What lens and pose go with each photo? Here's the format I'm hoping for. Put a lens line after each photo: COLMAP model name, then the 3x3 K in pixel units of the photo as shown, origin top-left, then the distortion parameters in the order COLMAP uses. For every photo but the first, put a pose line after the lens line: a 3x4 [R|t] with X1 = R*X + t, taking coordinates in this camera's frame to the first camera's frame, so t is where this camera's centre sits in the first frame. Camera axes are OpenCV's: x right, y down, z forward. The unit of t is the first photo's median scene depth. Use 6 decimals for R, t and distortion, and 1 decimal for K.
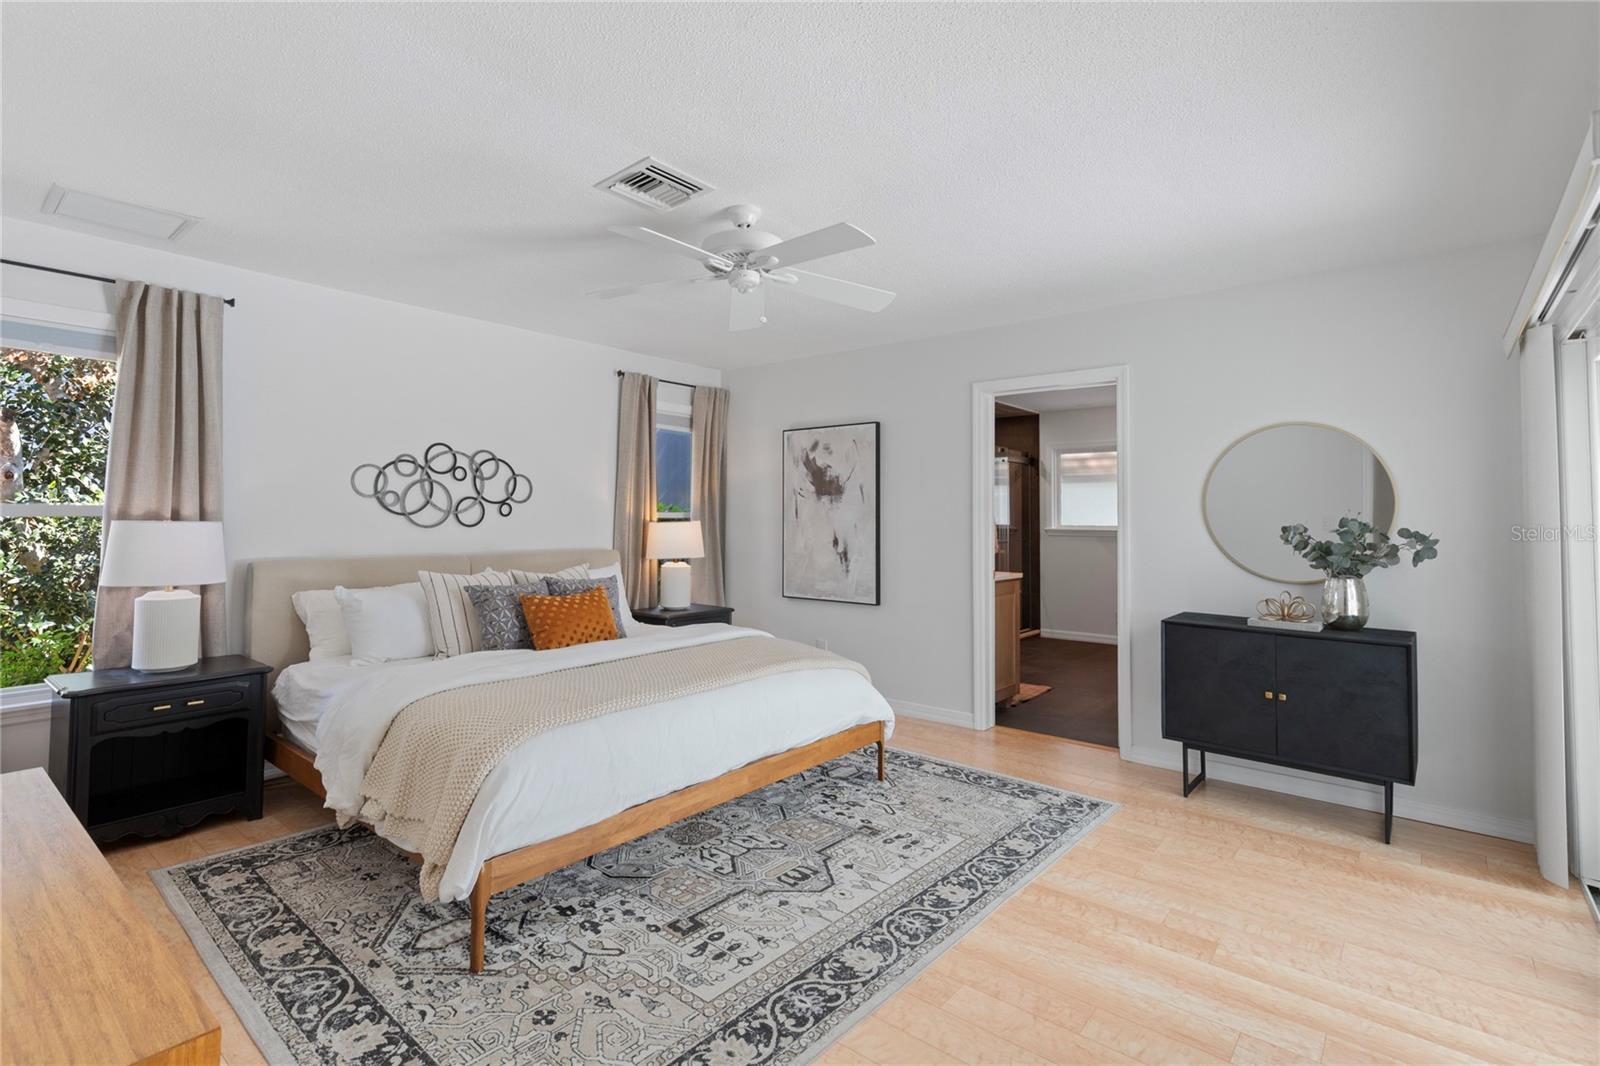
lens RADIAL K [[732.9, 0, 814.5], [0, 732.9, 493.3], [0, 0, 1]] dist [0.009190, -0.000202]
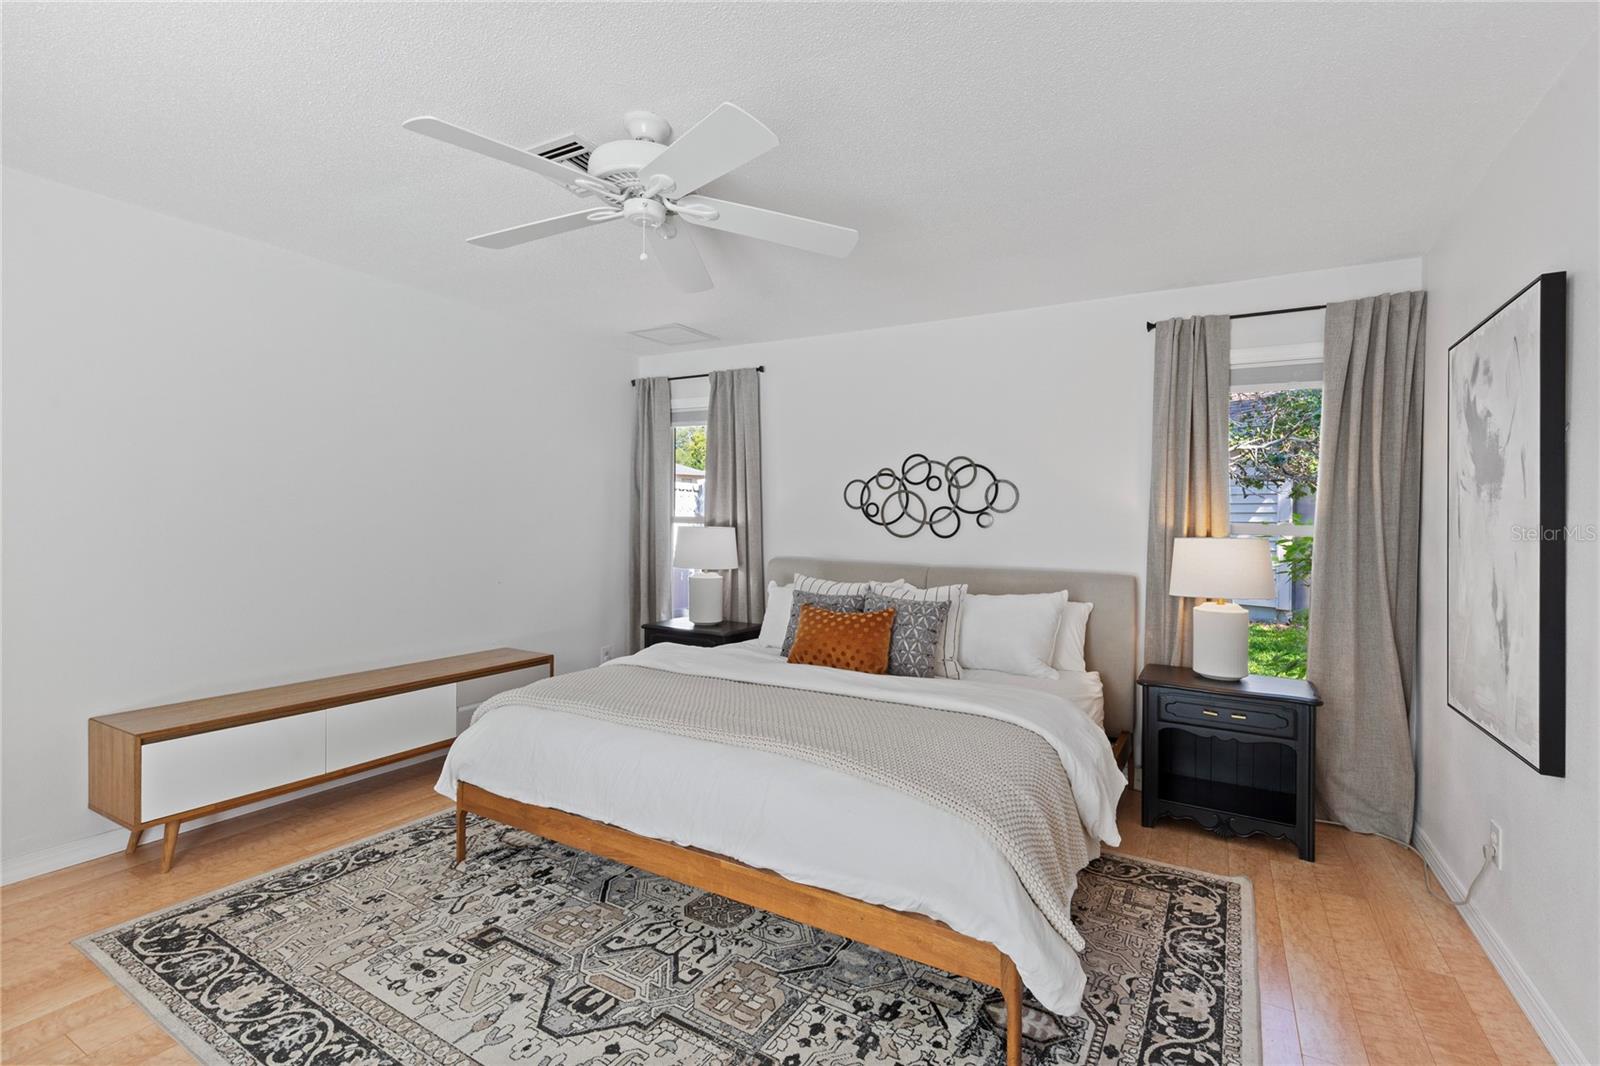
lens RADIAL K [[732.9, 0, 801.9], [0, 732.9, 534.8], [0, 0, 1]] dist [0.009190, -0.000202]
pose [[0.171319, 0.011994, -0.985143, 0.770152], [0.014056, 0.999794, 0.014617, 0.042920], [0.985115, -0.016351, 0.171115, 1.135742]]
